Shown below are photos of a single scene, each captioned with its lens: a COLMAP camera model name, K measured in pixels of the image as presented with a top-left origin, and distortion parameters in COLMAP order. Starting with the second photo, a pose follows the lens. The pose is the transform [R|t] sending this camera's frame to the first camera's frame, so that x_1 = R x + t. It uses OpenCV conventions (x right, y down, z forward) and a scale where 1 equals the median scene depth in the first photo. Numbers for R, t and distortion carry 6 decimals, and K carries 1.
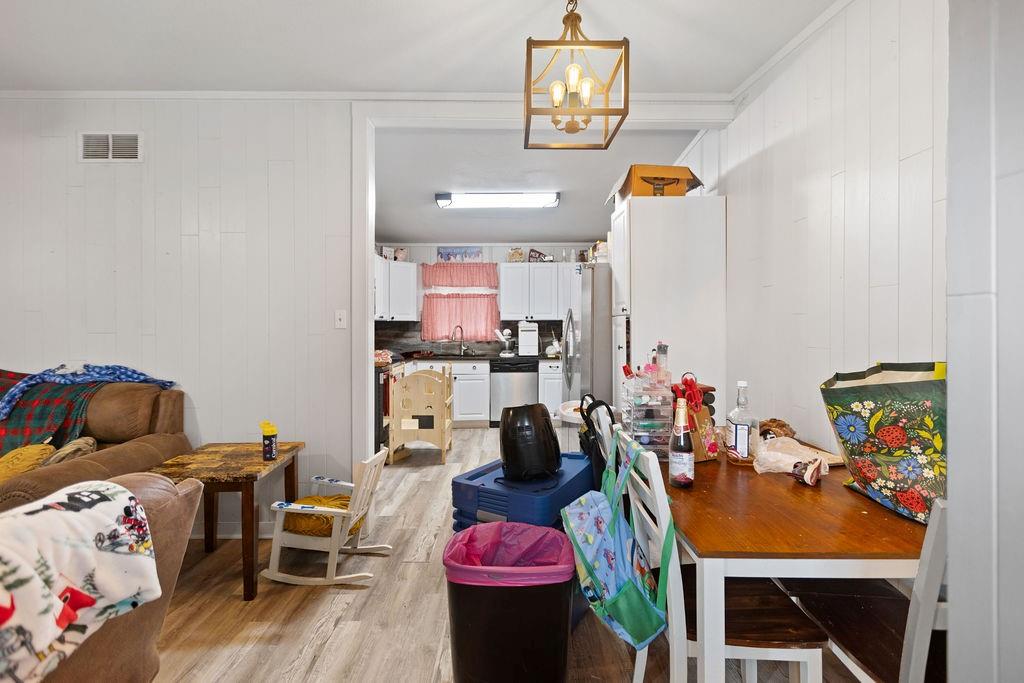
lens RADIAL K [[466.4, 0, 505.2], [0, 466.4, 318.7], [0, 0, 1]] dist [-0.002174, -0.000974]
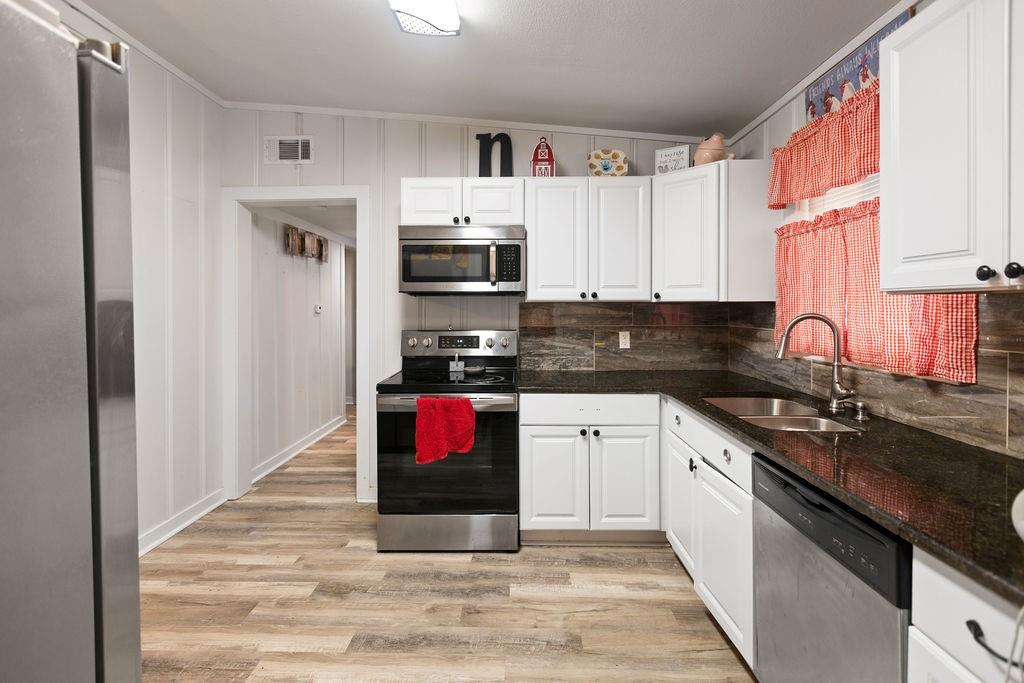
lens RADIAL K [[466.4, 0, 521.4], [0, 466.4, 313.4], [0, 0, 1]] dist [-0.002174, -0.000974]
pose [[-0.004398, 0.011372, -0.999926, 0.212025], [0.013505, 0.999845, 0.011312, 0.008382], [0.999899, -0.013454, -0.004551, 0.797028]]
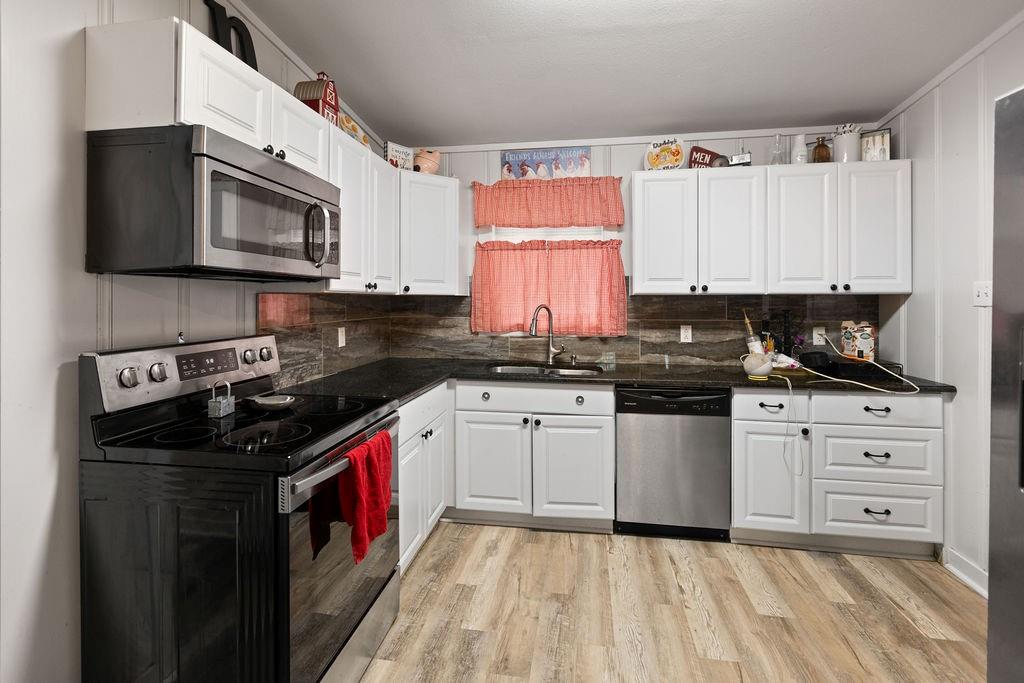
lens RADIAL K [[466.4, 0, 509.9], [0, 466.4, 299.4], [0, 0, 1]] dist [-0.002174, -0.000974]
pose [[0.987709, 0.001876, -0.156293, -0.057098], [-0.000406, 0.999955, 0.009441, 0.004373], [0.156304, -0.009262, 0.987666, 0.502052]]
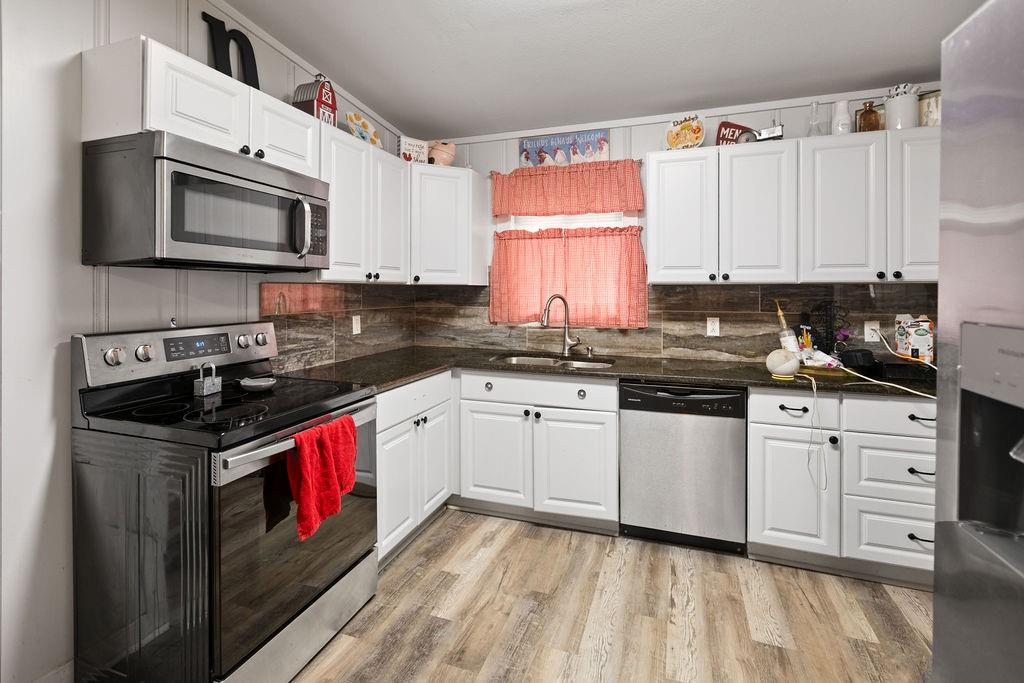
lens RADIAL K [[466.4, 0, 509.1], [0, 466.4, 291.4], [0, 0, 1]] dist [-0.002174, -0.000974]
pose [[0.944259, 0.003385, -0.329186, 0.010867], [0.000781, 0.999921, 0.012521, 0.005238], [0.329203, -0.012080, 0.944182, 0.524626]]
